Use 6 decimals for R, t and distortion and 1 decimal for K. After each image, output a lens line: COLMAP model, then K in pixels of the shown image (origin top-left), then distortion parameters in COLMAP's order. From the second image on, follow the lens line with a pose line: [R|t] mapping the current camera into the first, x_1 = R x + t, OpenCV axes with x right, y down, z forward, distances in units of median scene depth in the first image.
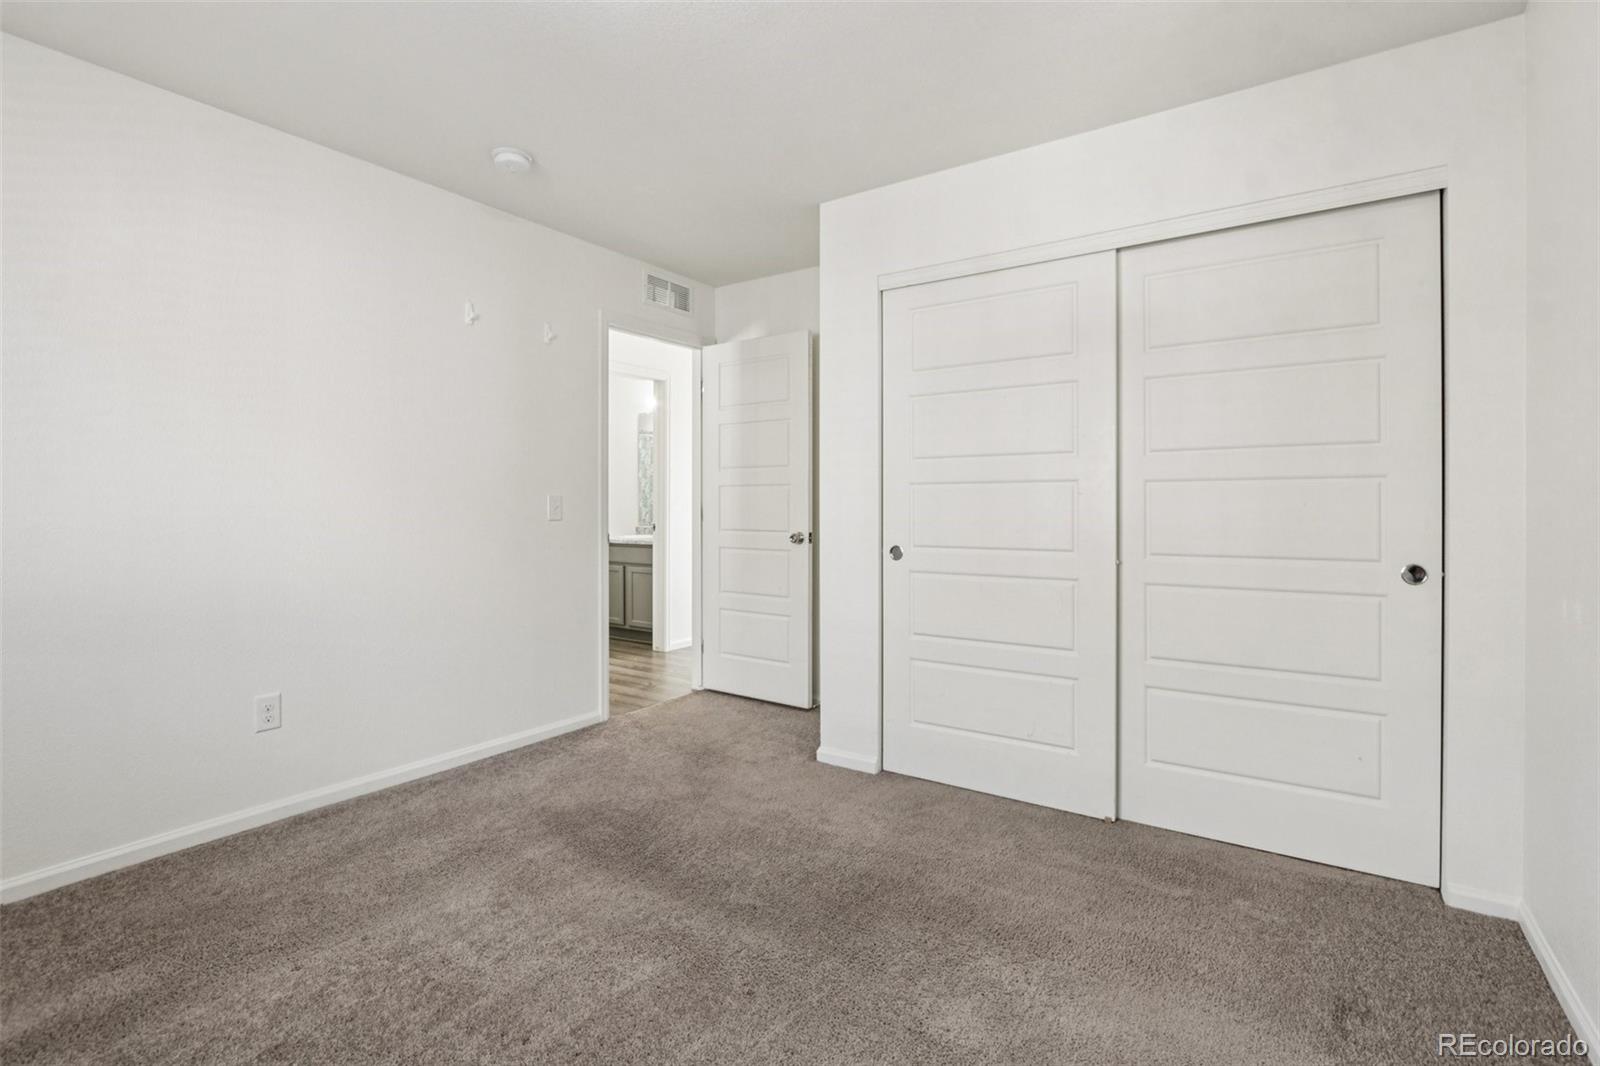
lens RADIAL K [[752.5, 0, 801.5], [0, 752.5, 518.0], [0, 0, 1]] dist [-0.013086, 0.000416]
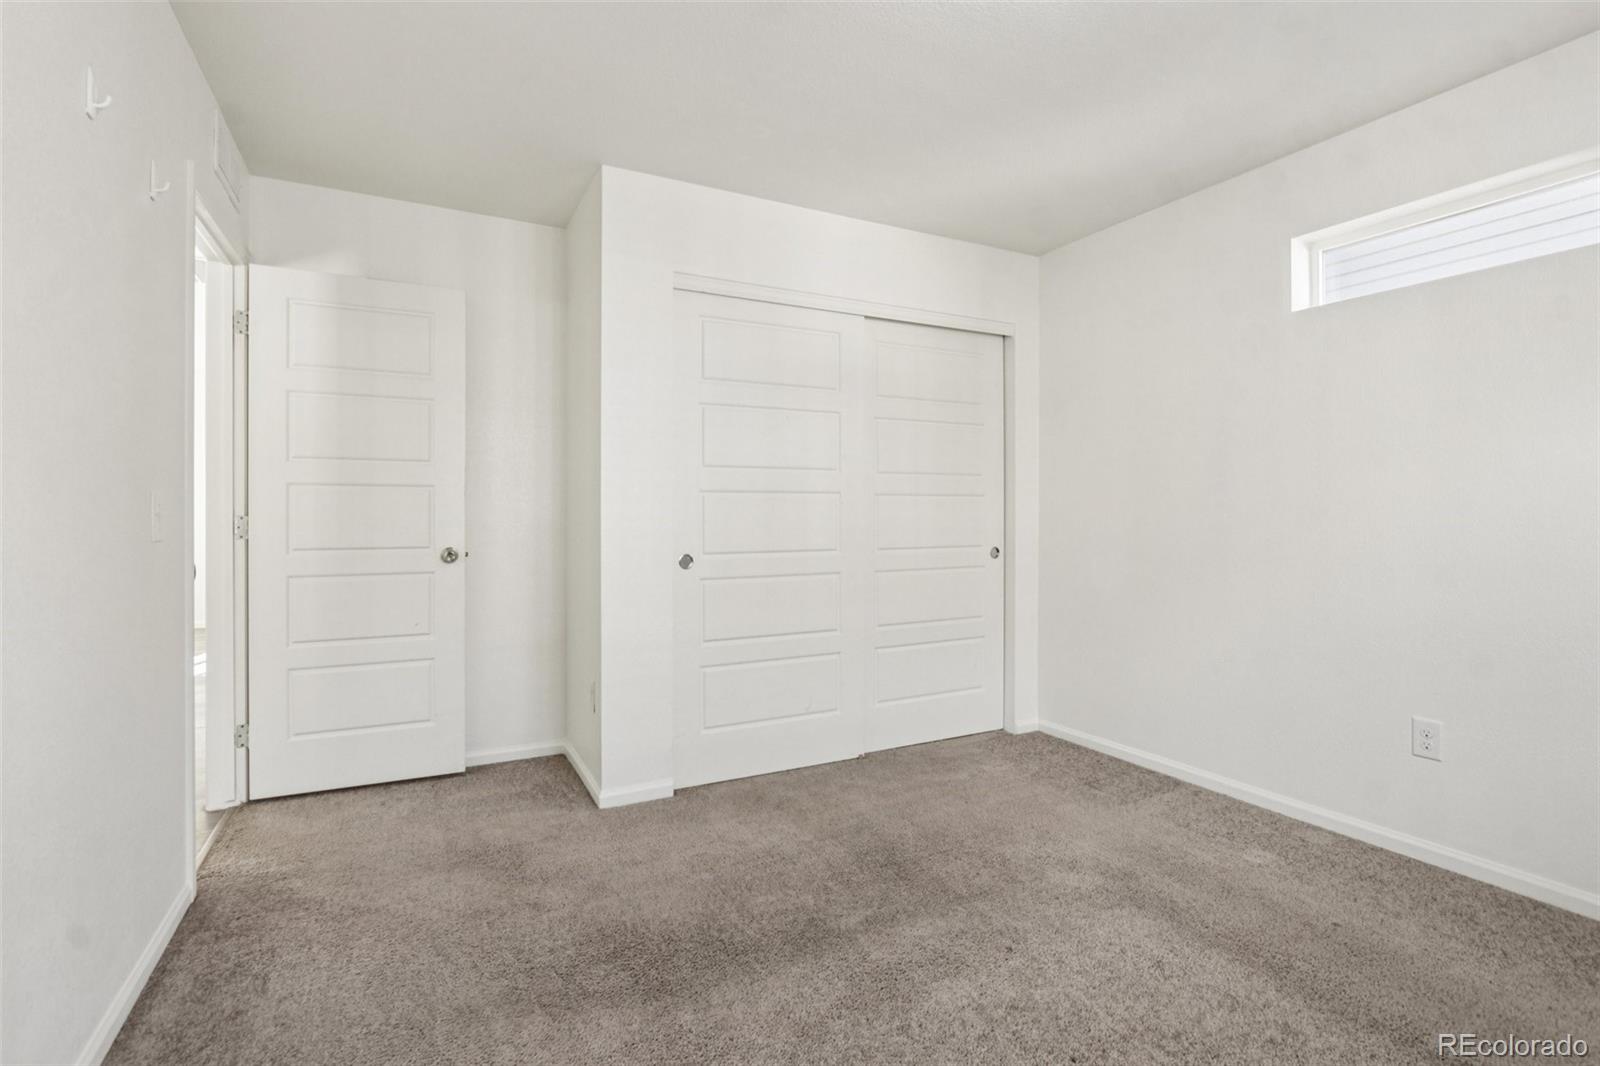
lens RADIAL K [[752.5, 0, 801.0], [0, 752.5, 520.9], [0, 0, 1]] dist [-0.013086, 0.000416]
pose [[0.463543, -0.013472, 0.885972, -0.754260], [0.014300, 0.999868, 0.007722, -0.013785], [-0.885959, 0.009090, 0.463675, 0.470363]]
